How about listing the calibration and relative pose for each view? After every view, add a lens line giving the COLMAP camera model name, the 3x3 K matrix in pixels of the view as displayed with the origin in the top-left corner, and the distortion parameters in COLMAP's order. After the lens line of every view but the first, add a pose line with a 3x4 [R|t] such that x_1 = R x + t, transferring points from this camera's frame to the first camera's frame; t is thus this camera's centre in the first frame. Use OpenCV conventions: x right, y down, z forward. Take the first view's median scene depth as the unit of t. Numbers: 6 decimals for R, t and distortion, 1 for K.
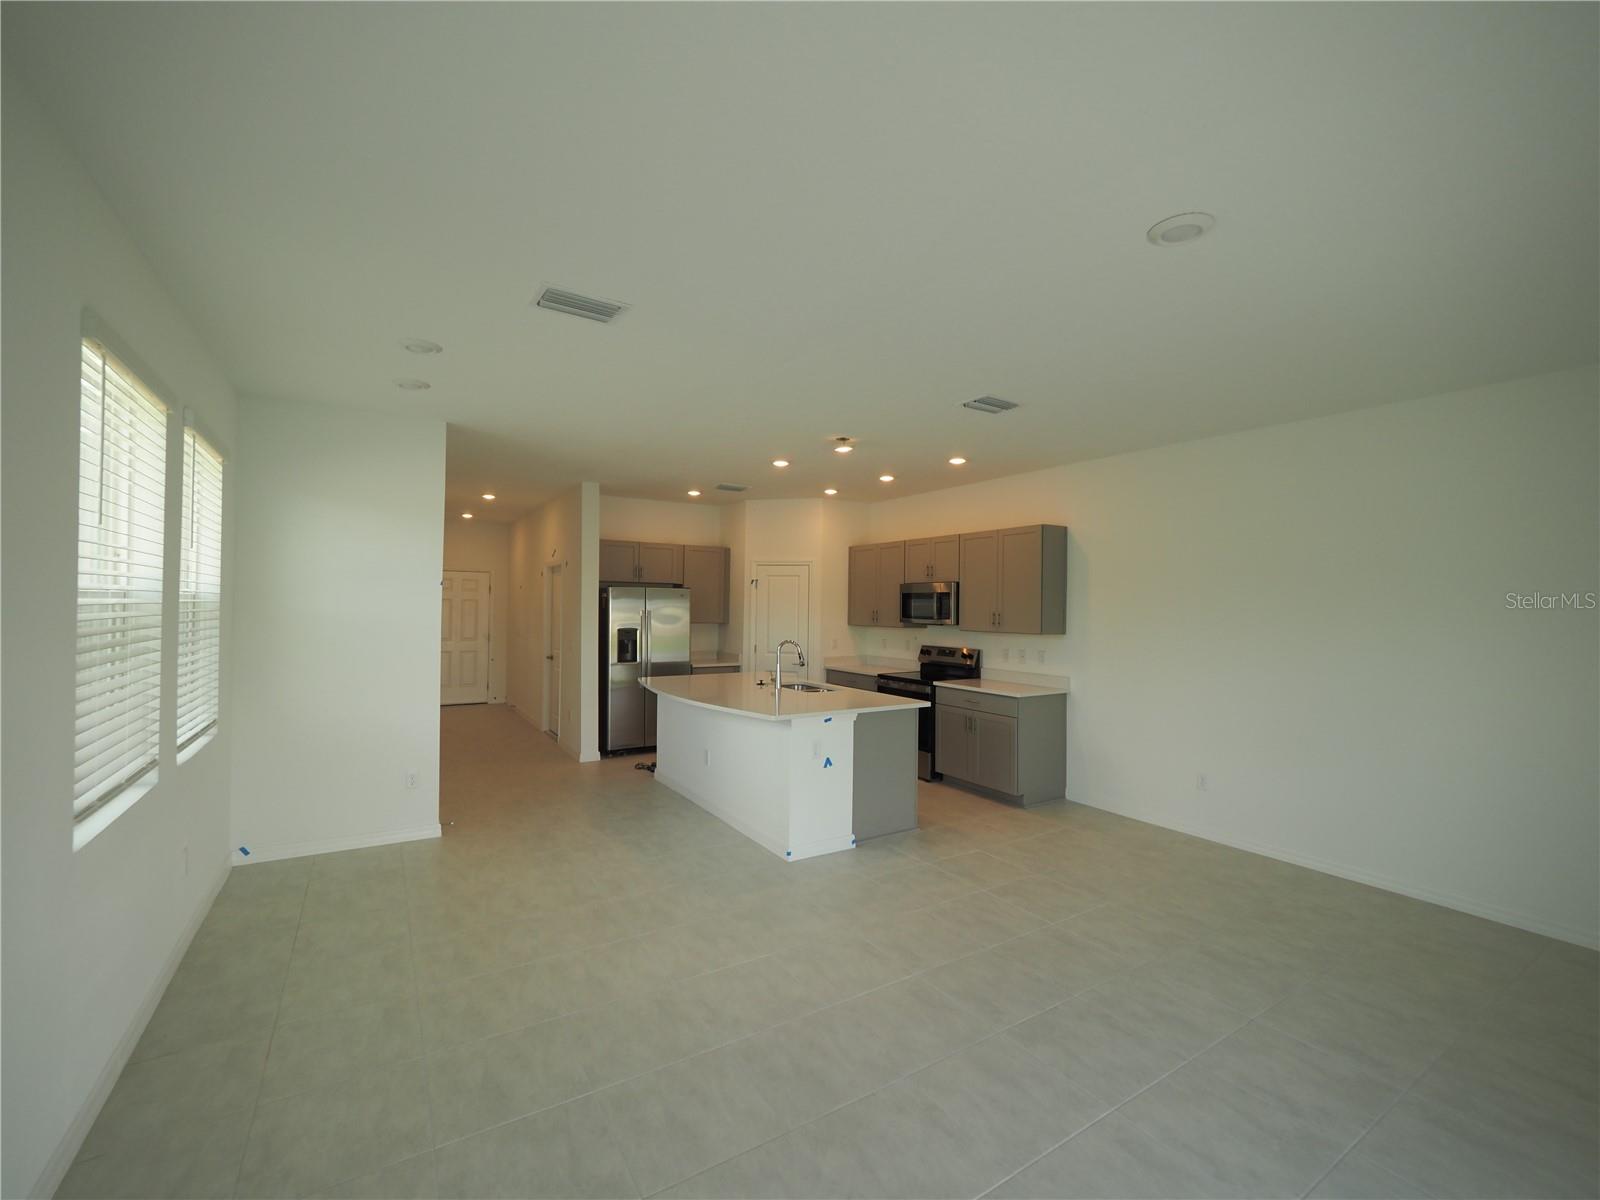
lens RADIAL K [[666.0, 0, 787.4], [0, 666.0, 599.0], [0, 0, 1]] dist [-0.004520, -0.000014]
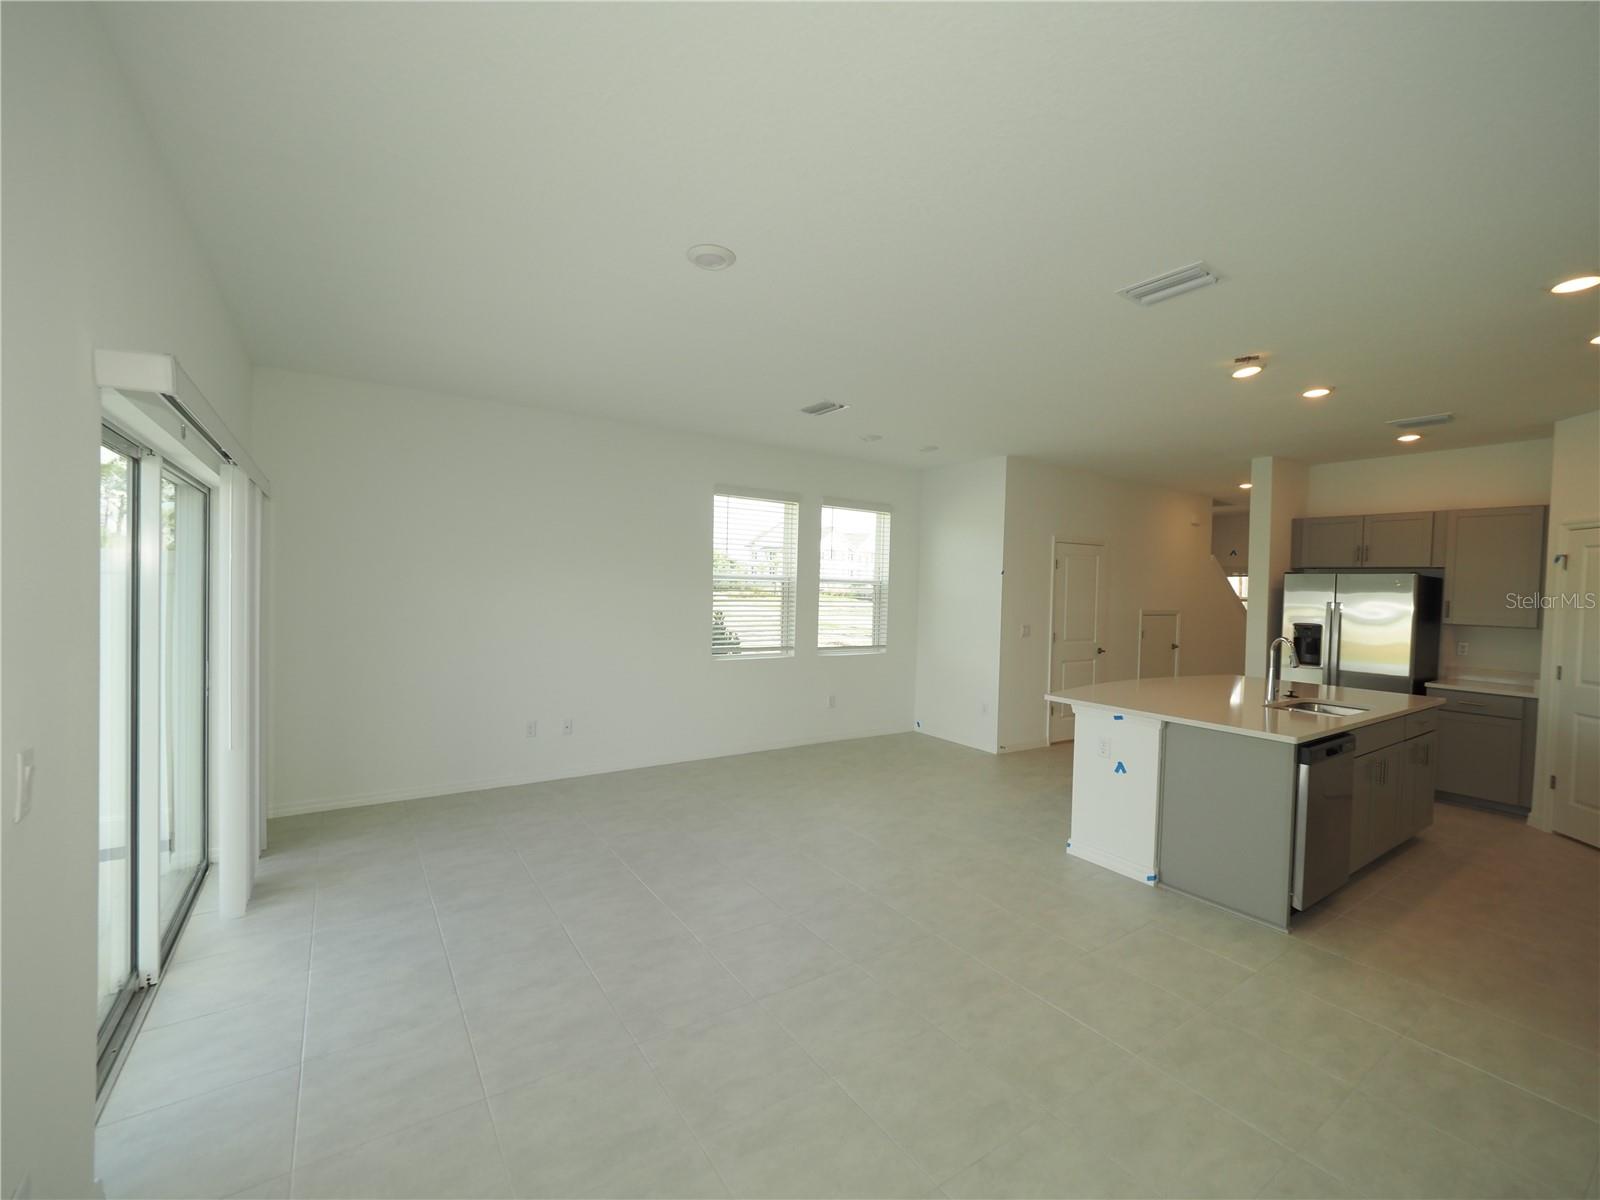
lens RADIAL K [[663.9, 0, 792.8], [0, 663.9, 601.9], [0, 0, 1]] dist [-0.013848, -0.000526]
pose [[0.035824, 0.012980, -0.999274, 0.551337], [-0.016106, 0.999793, 0.012410, 0.017628], [0.999228, 0.015650, 0.036026, 0.336711]]
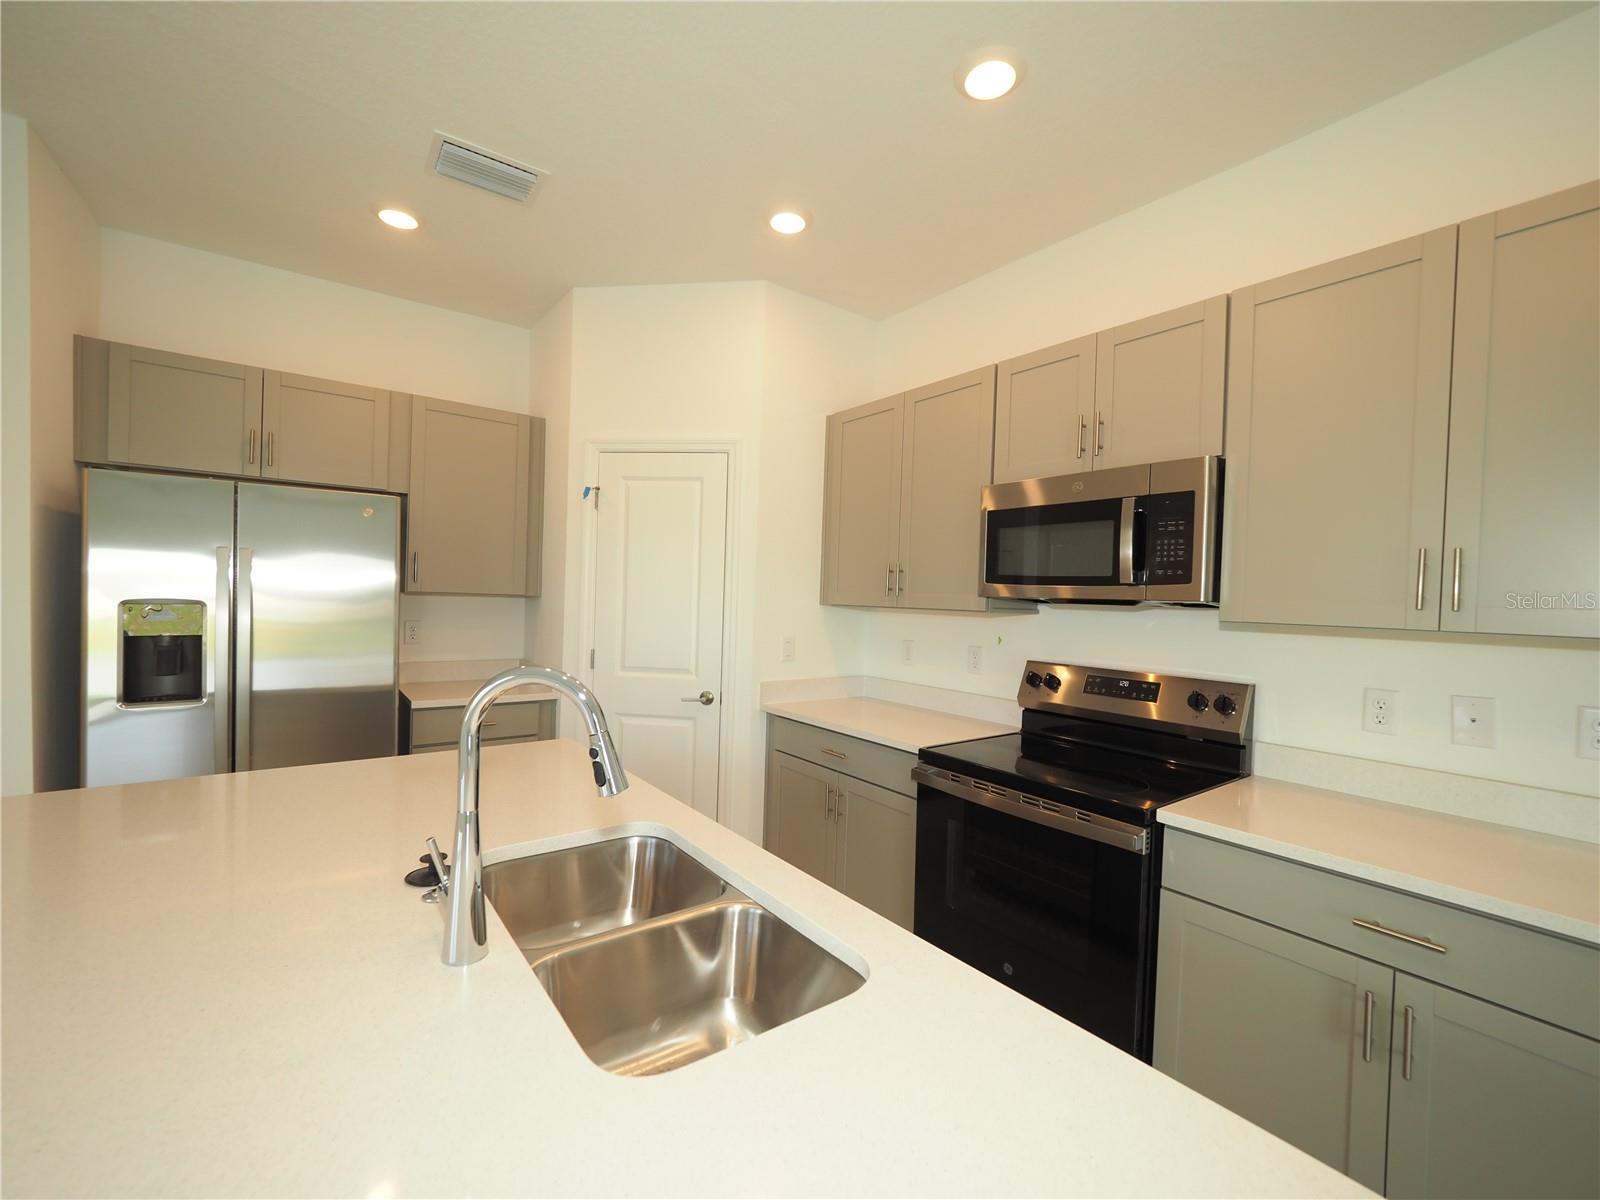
lens RADIAL K [[669.1, 0, 794.9], [0, 669.1, 606.8], [0, 0, 1]] dist [-0.001216, -0.000744]
pose [[0.995375, 0.017367, 0.094484, 0.039210], [-0.020254, 0.999354, 0.029679, 0.031516], [-0.093908, -0.031456, 0.995084, 0.646780]]
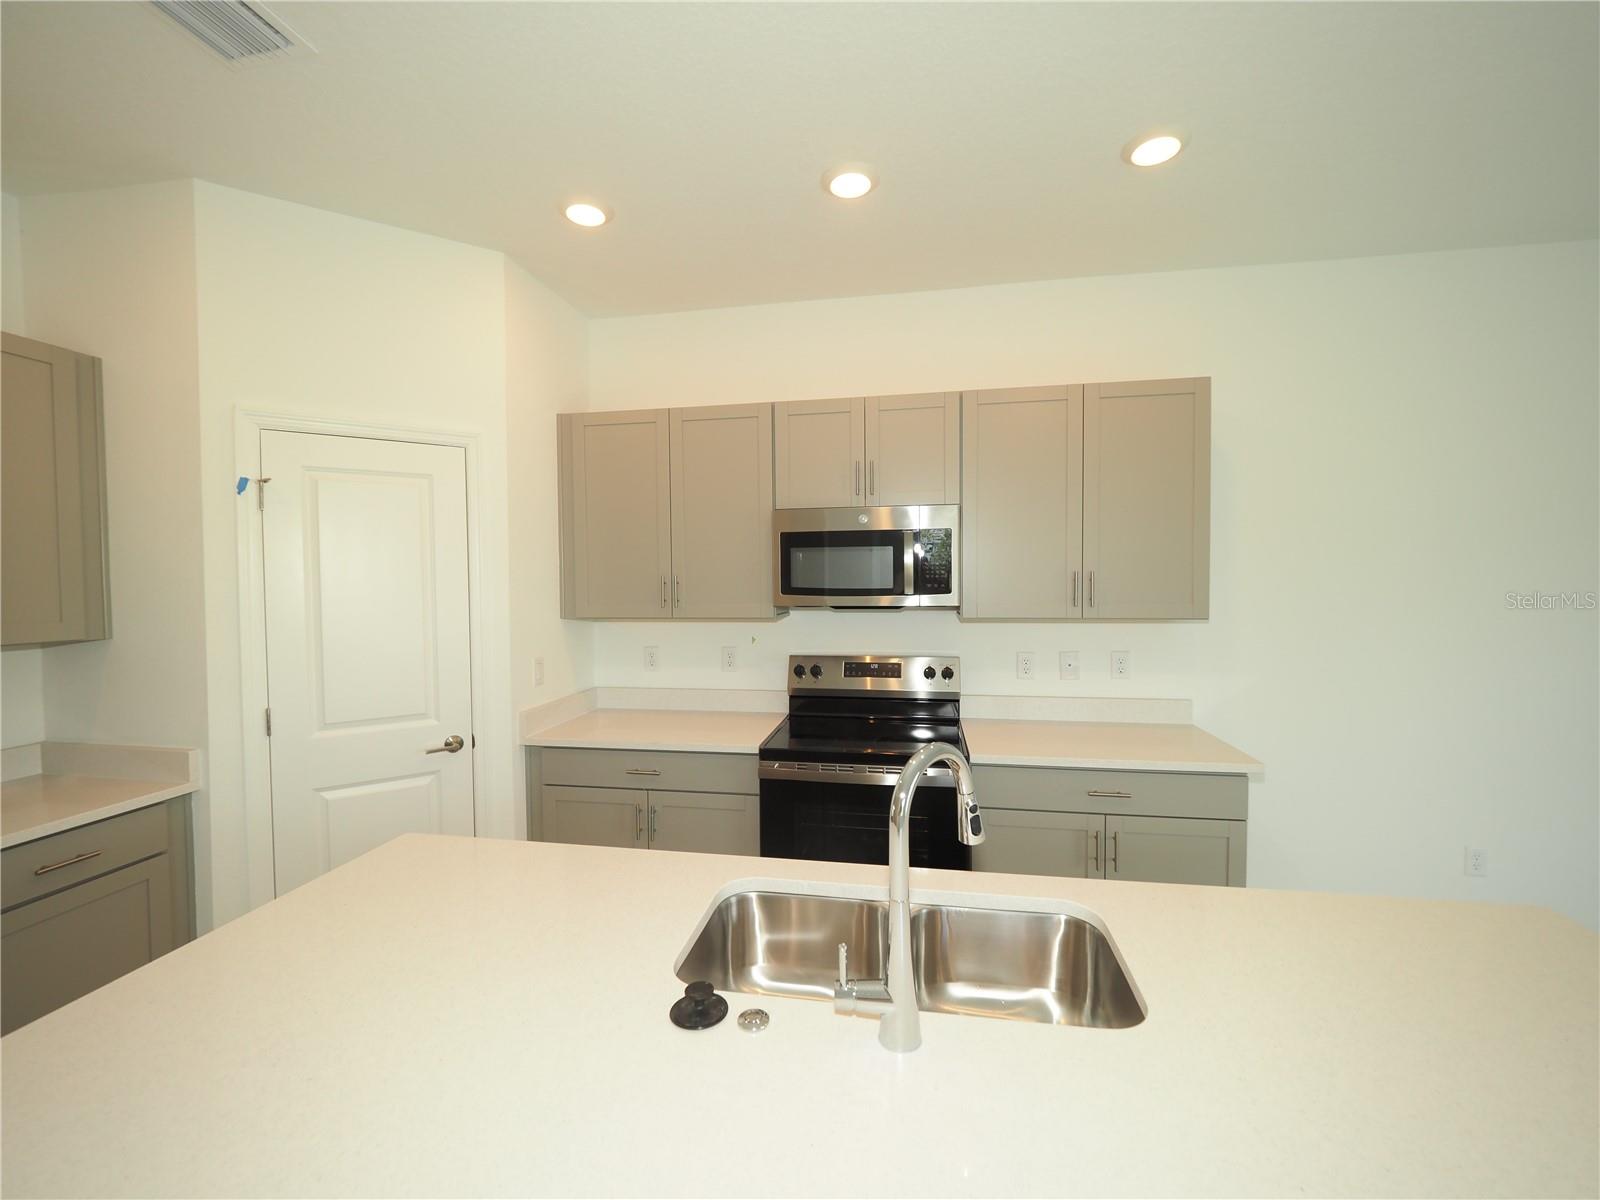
lens RADIAL K [[671.7, 0, 789.9], [0, 671.7, 595.1], [0, 0, 1]] dist [0.007689, -0.012410]
pose [[0.665904, -0.041389, 0.744888, -0.122816], [0.008222, 0.998806, 0.048148, 0.008965], [-0.745992, -0.025938, 0.665450, 0.710303]]
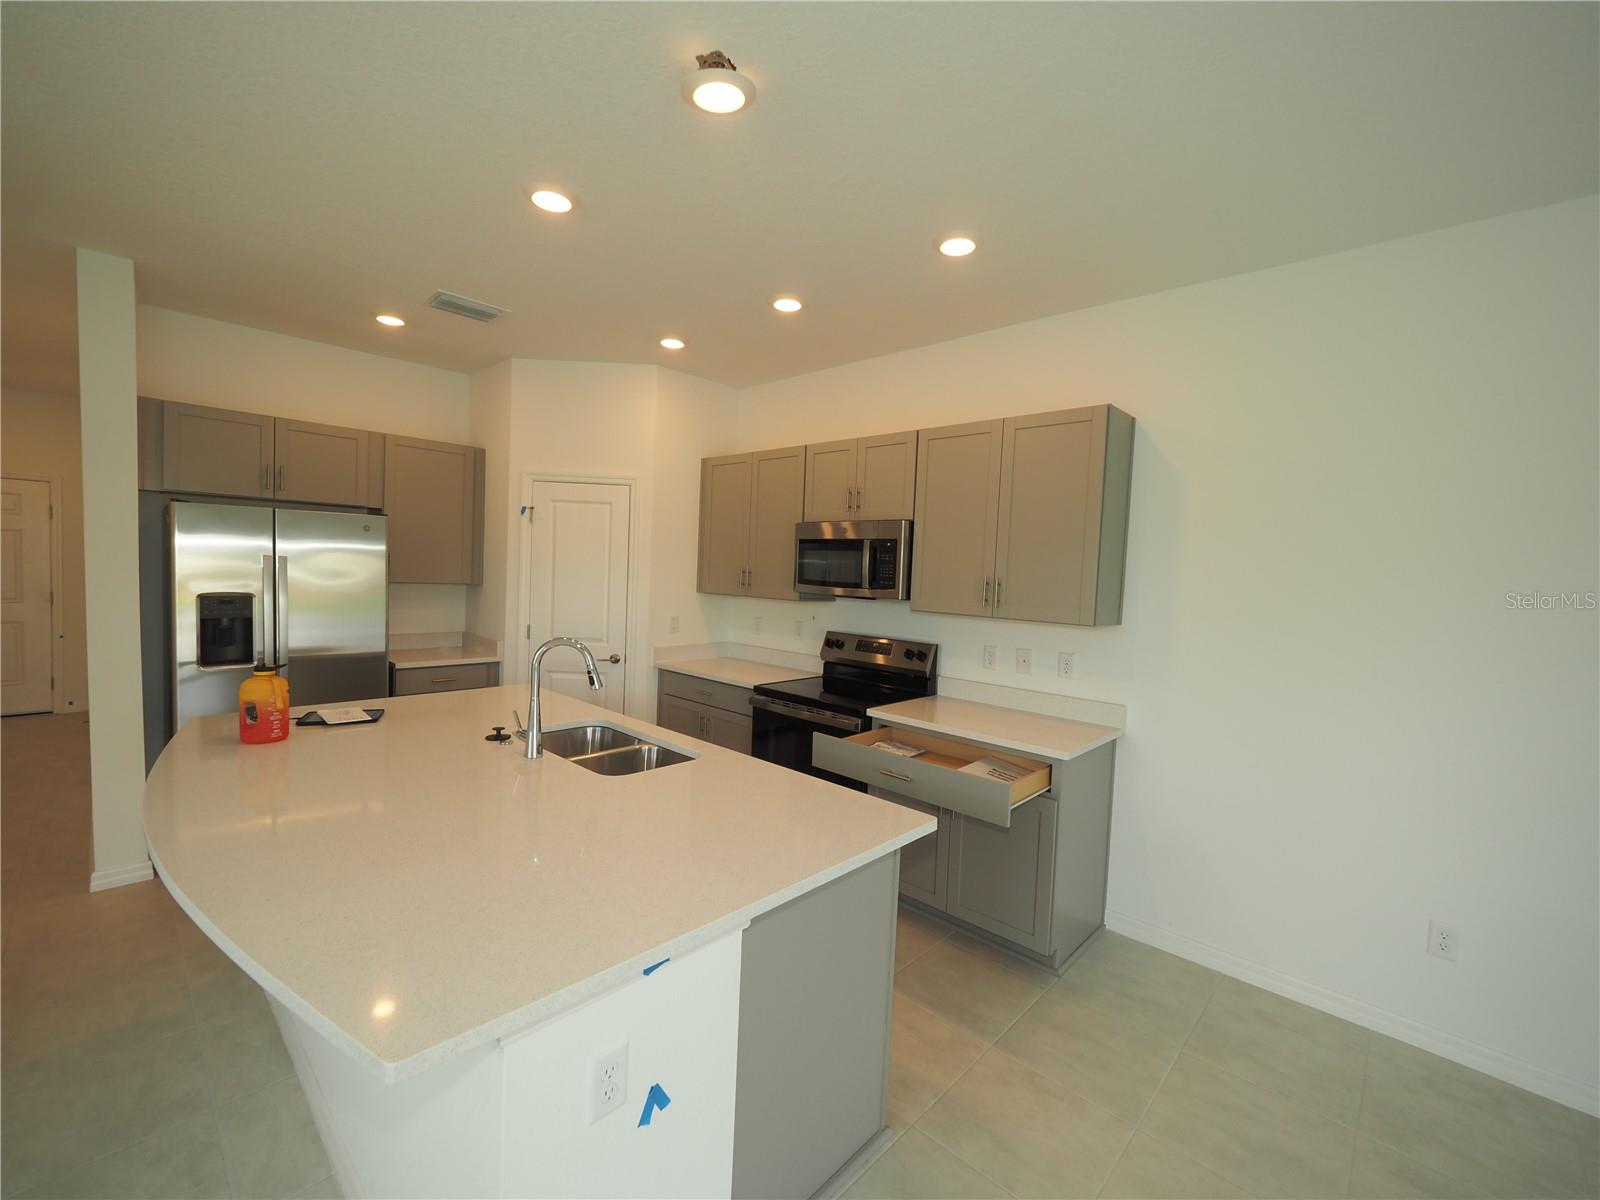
lens RADIAL K [[664.2, 0, 800.0], [0, 664.2, 600.0], [0, 0, 1]] dist [0.002708, -0.012075]
pose [[0.964802, 0.014525, 0.262577, 0.027107], [-0.032012, 0.997535, 0.062441, 0.006927], [-0.261023, -0.068649, 0.962889, 0.451082]]
